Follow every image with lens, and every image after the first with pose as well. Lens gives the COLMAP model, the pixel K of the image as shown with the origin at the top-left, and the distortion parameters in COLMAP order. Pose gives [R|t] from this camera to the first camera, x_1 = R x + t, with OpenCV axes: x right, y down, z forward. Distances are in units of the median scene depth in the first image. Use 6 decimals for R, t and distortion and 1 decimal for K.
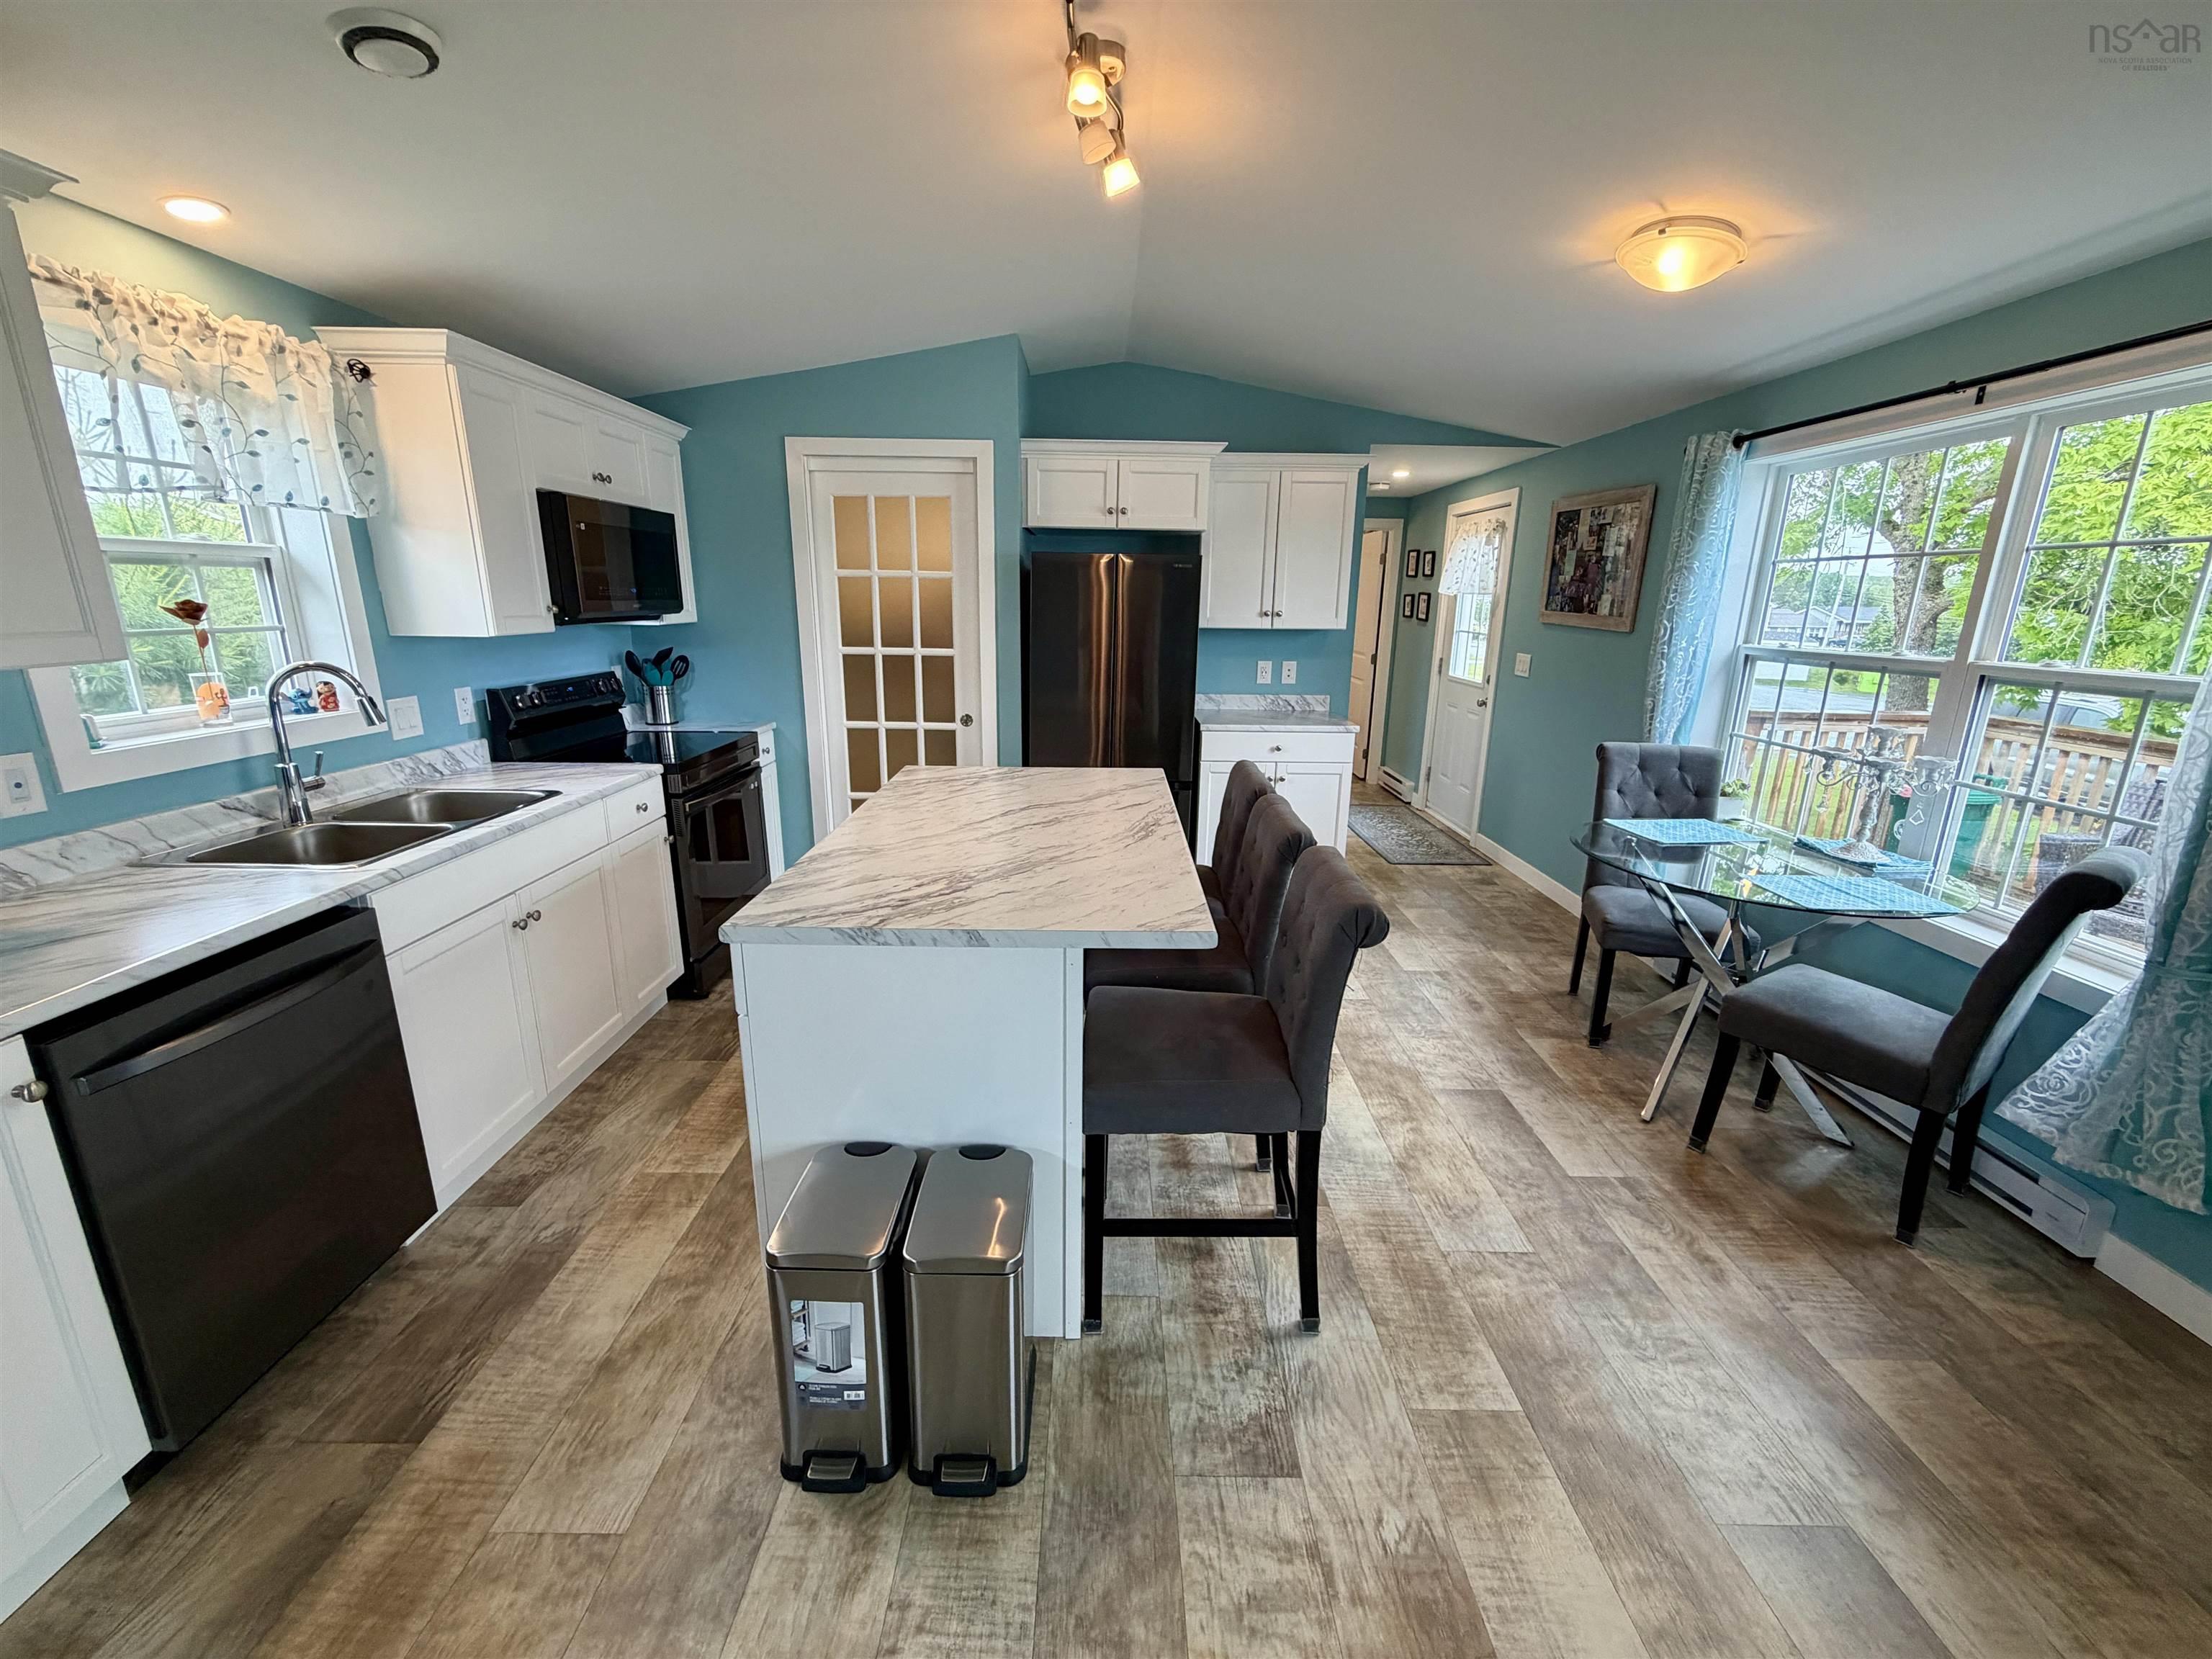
lens RADIAL K [[884.8, 0, 1099.7], [0, 884.8, 825.8], [0, 0, 1]] dist [0.000412, 0.000103]
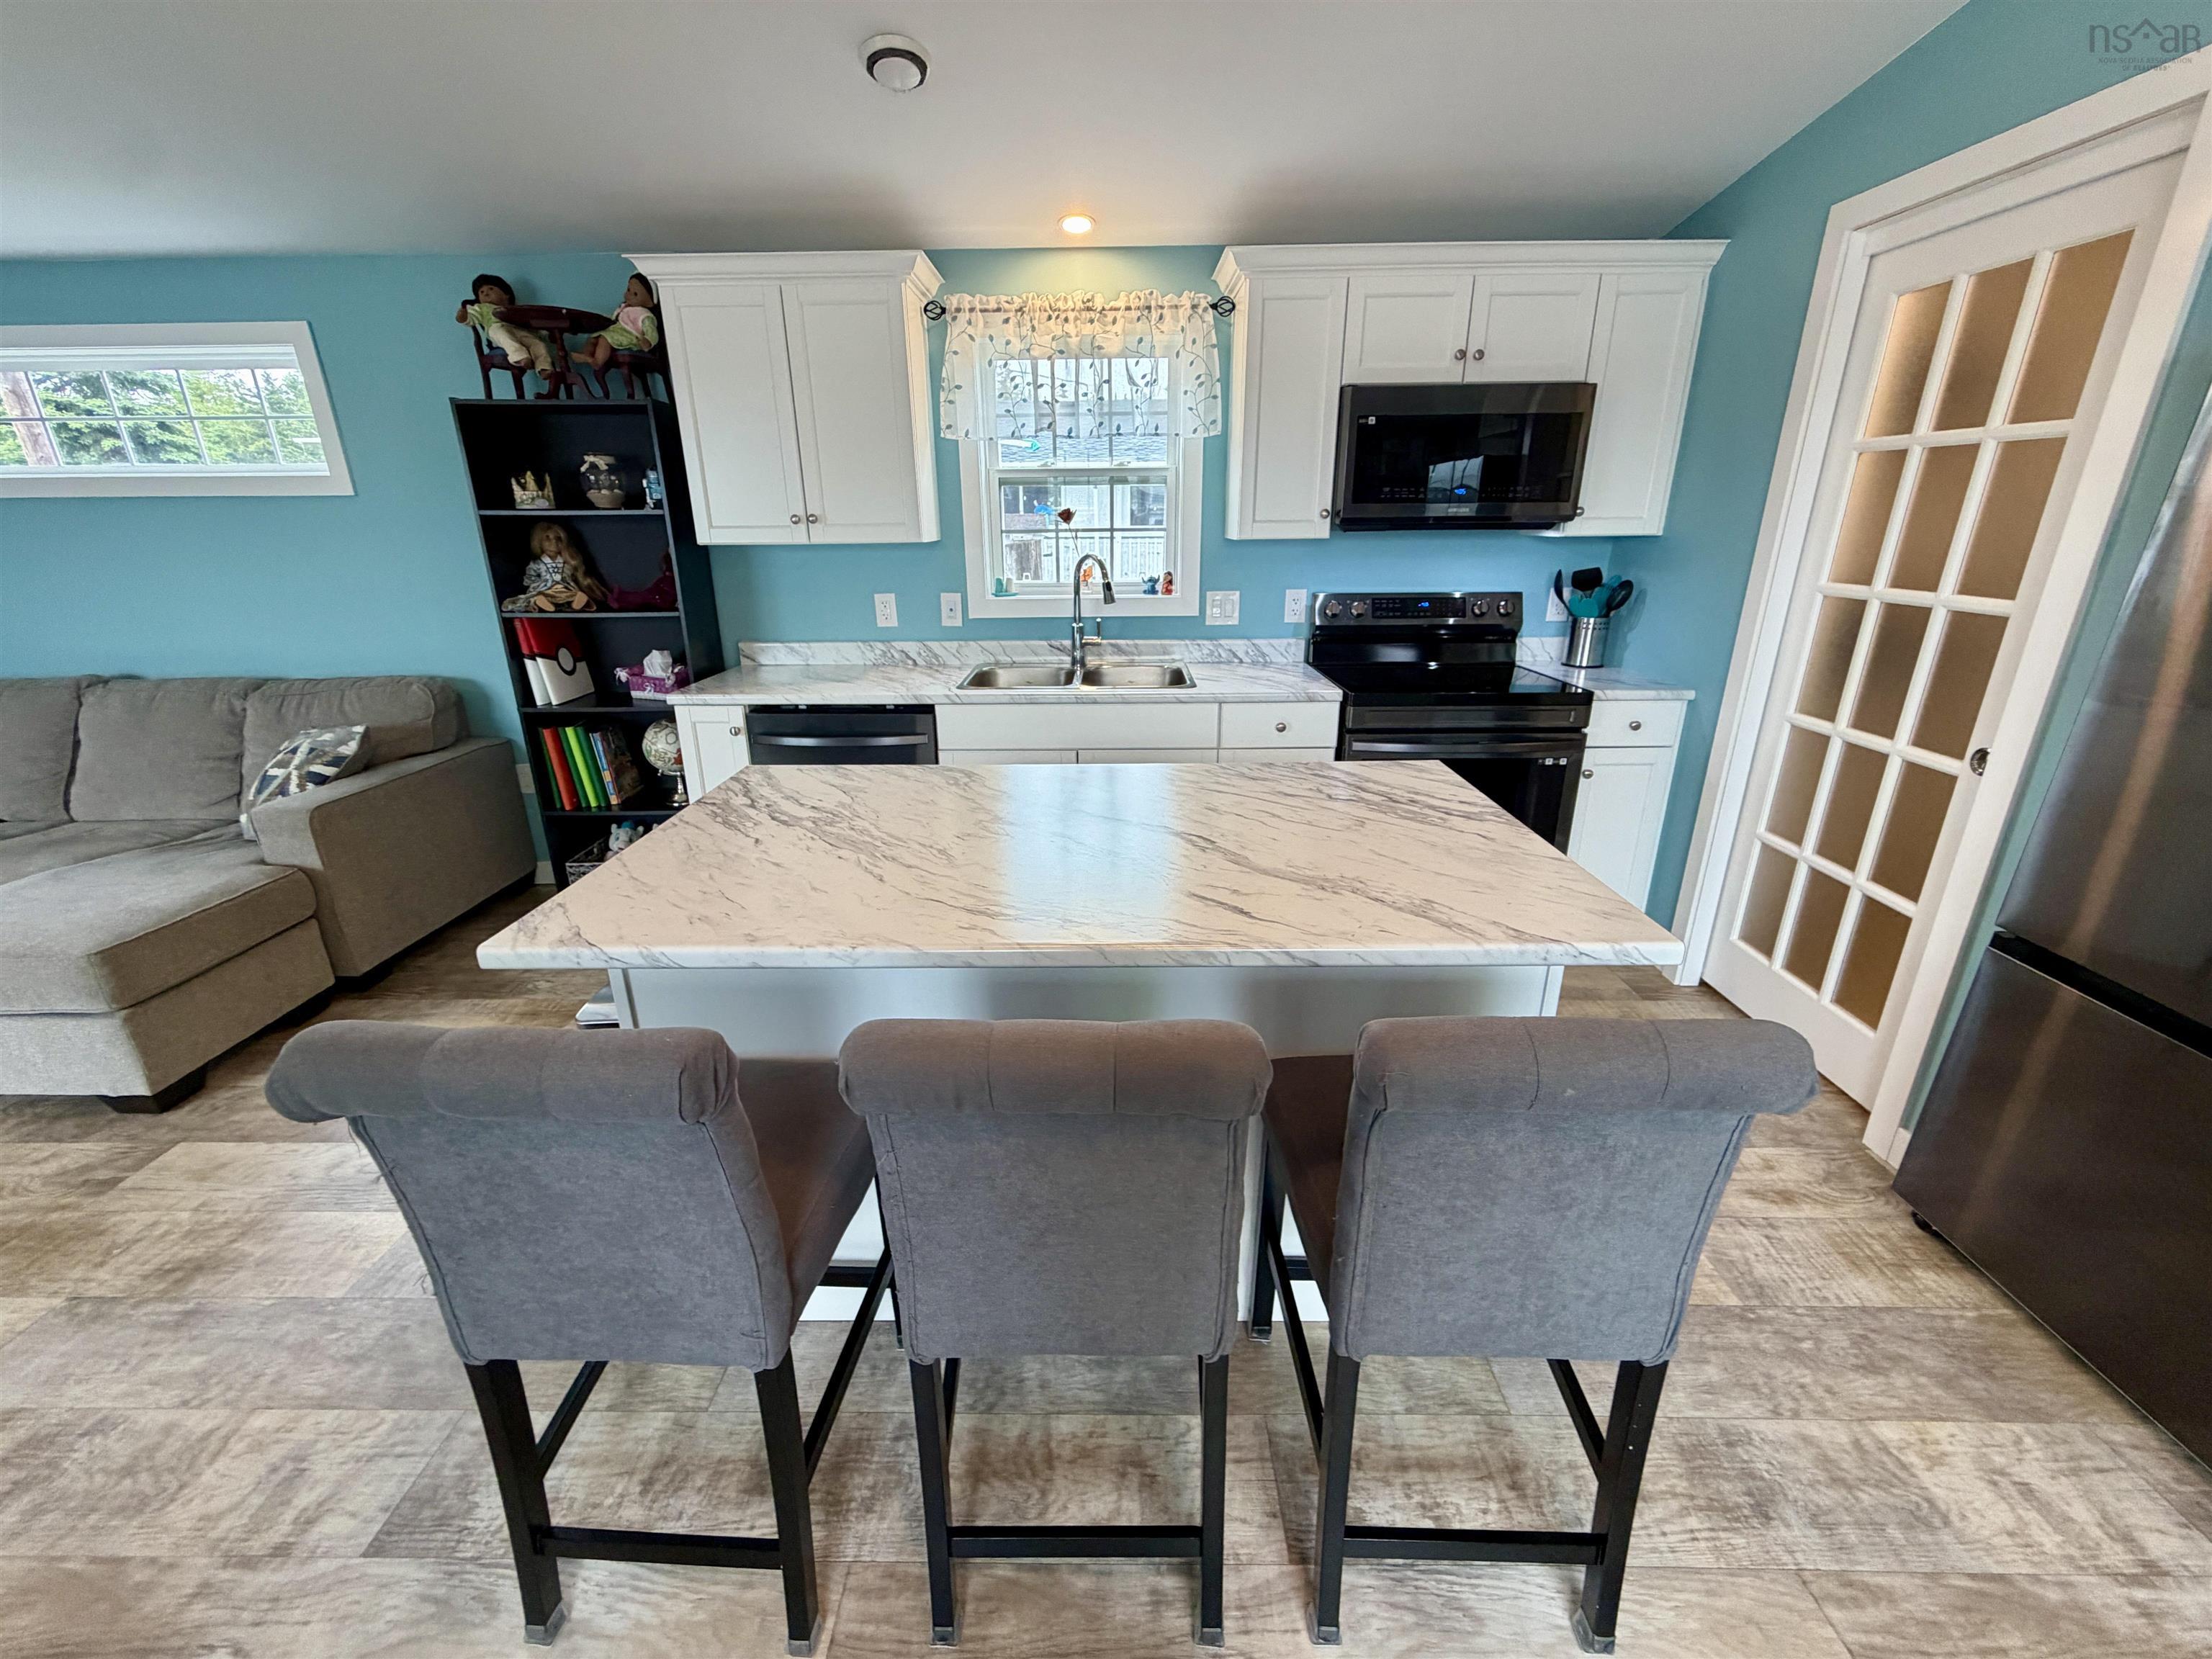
lens RADIAL K [[884.8, 0, 1099.7], [0, 884.8, 825.8], [0, 0, 1]] dist [0.000412, 0.000103]
pose [[-0.008701, 0.318200, -0.947984, 0.410896], [-0.244360, 0.918601, 0.310580, -0.167367], [0.969646, 0.234351, 0.069763, 0.754011]]
